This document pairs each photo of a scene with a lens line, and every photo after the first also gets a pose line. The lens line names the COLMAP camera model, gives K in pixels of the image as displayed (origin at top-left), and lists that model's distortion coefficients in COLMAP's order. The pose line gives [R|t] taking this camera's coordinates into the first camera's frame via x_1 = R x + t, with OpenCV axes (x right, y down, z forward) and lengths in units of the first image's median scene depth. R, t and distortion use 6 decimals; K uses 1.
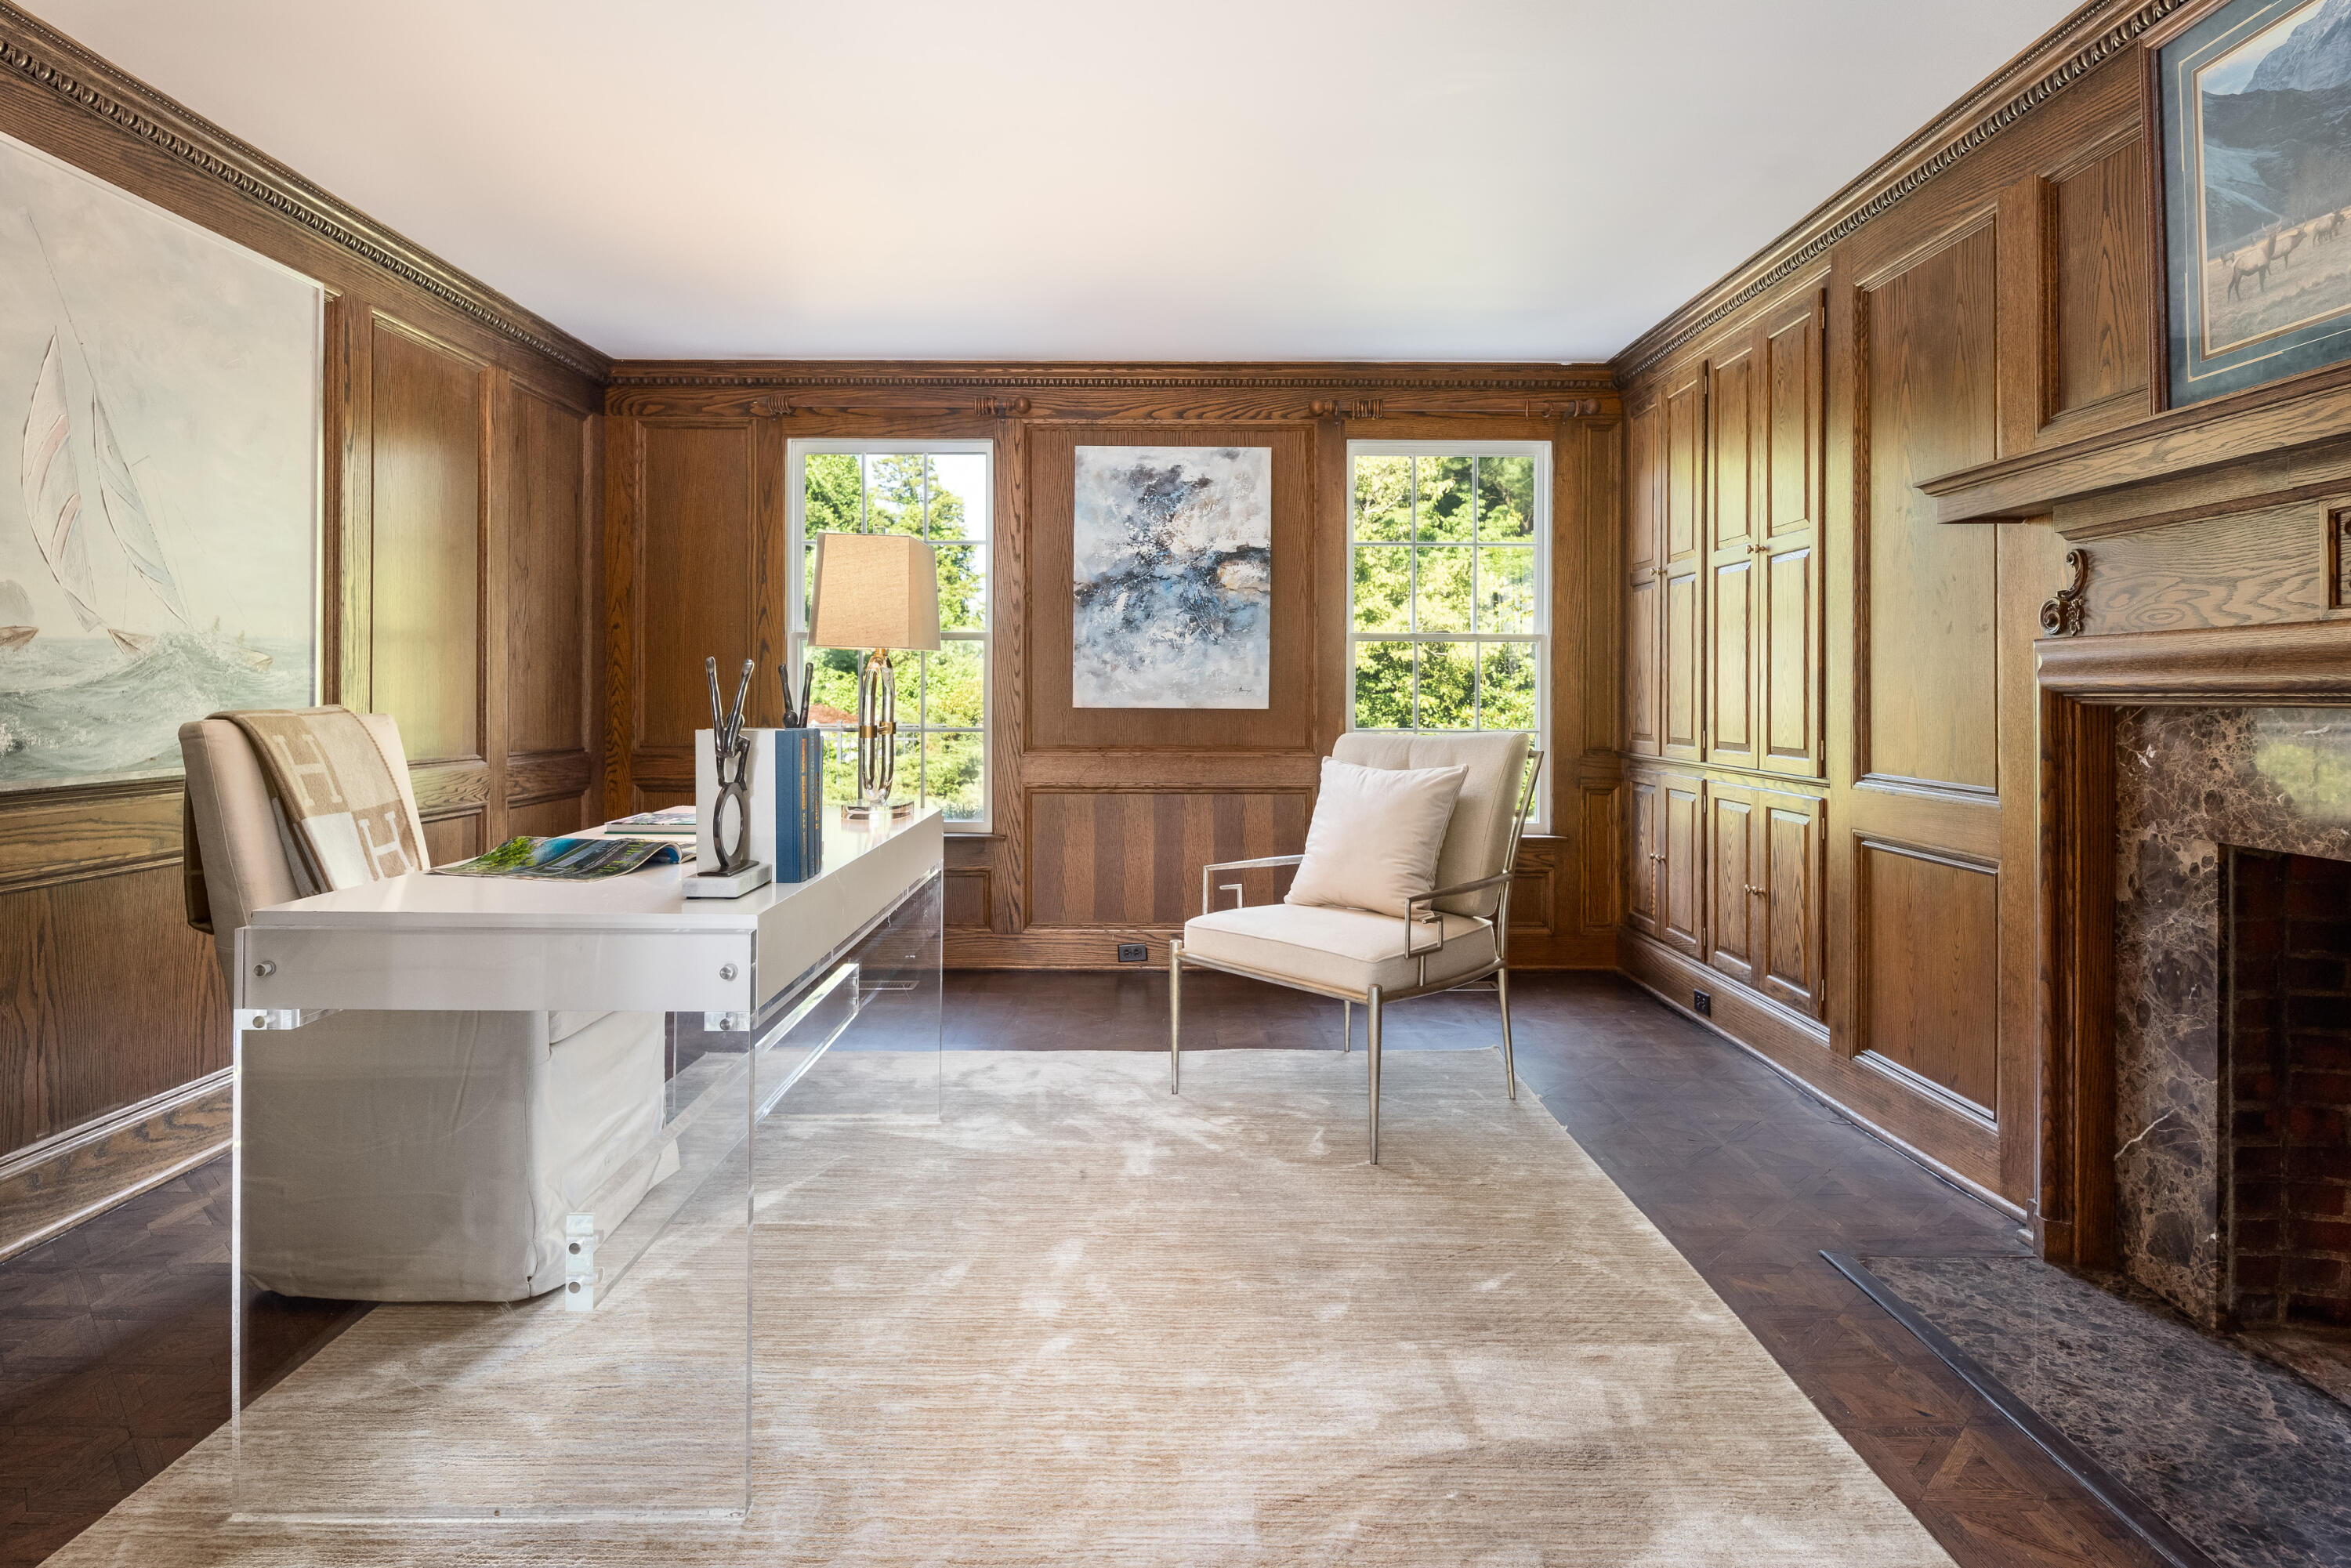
lens RADIAL K [[1268.8, 0, 1174.4], [0, 1268.8, 688.6], [0, 0, 1]] dist [0.000102, -0.000039]
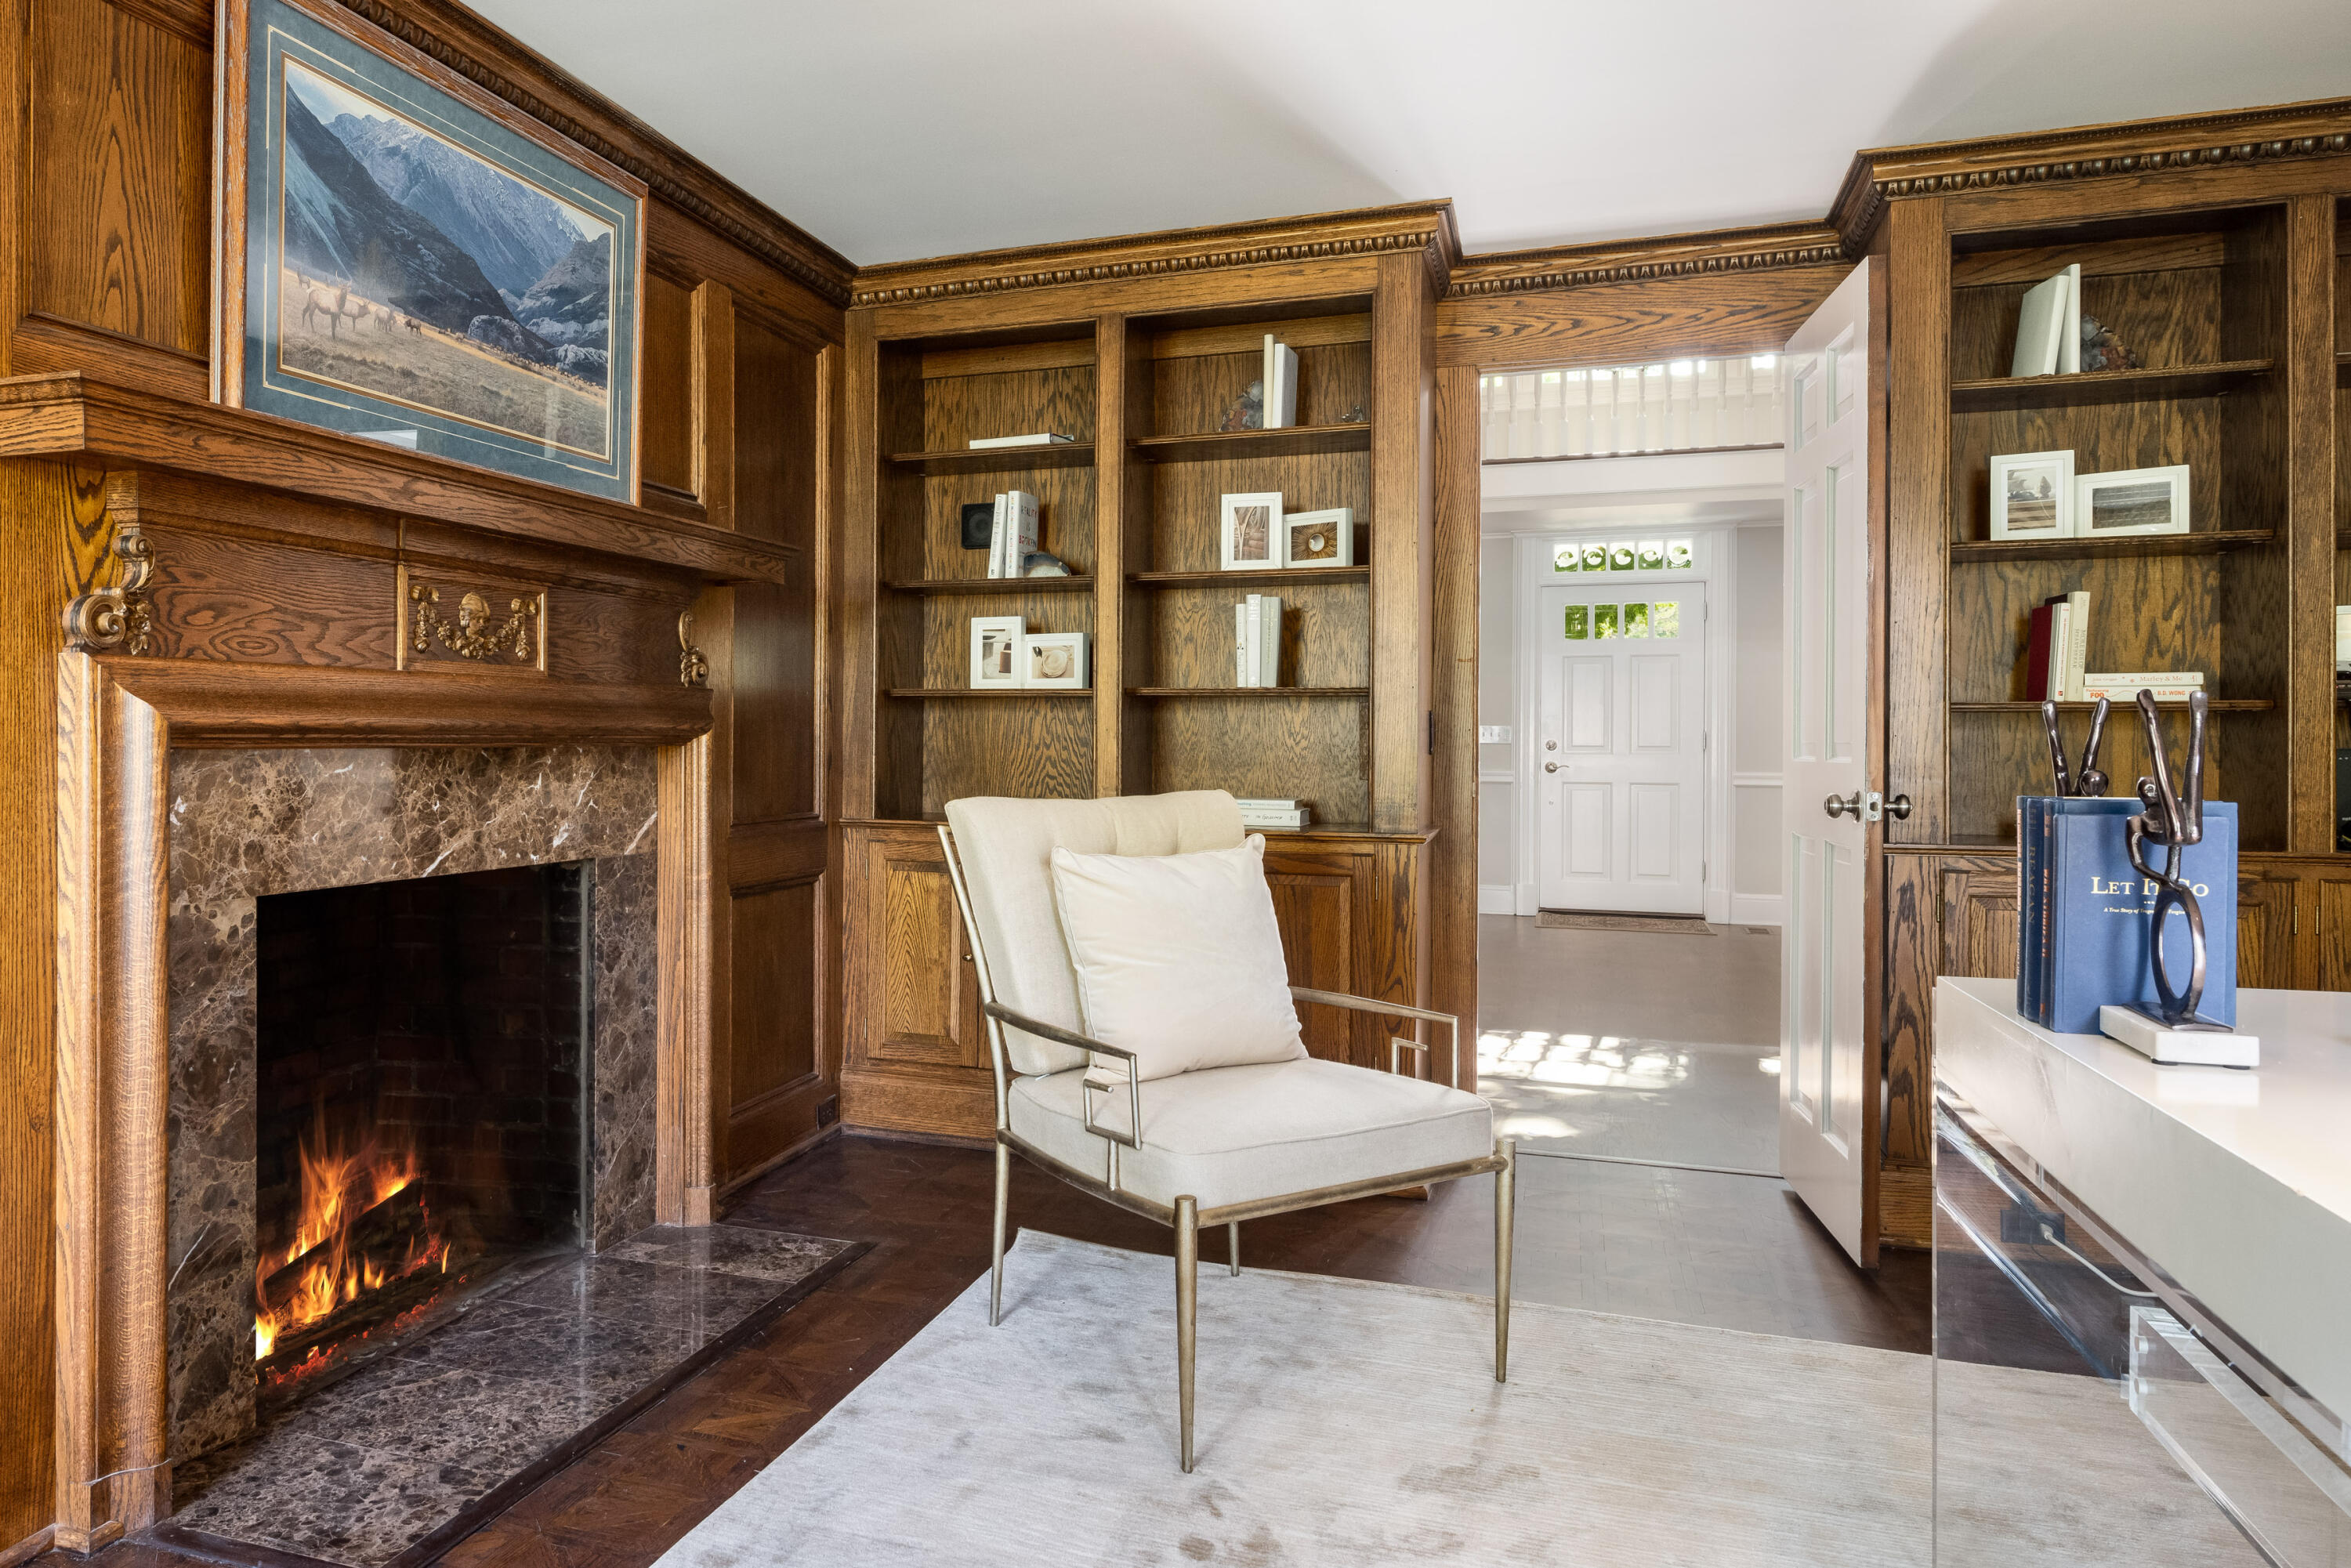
lens RADIAL K [[1629.9, 0, 926.5], [0, 1629.9, 737.6], [0, 0, 1]] dist [-0.001364, -0.000142]
pose [[-0.926870, -0.007059, 0.375316, -0.068584], [-0.008781, 0.999957, -0.002879, 0.005519], [-0.375280, -0.005964, -0.926892, 1.920751]]
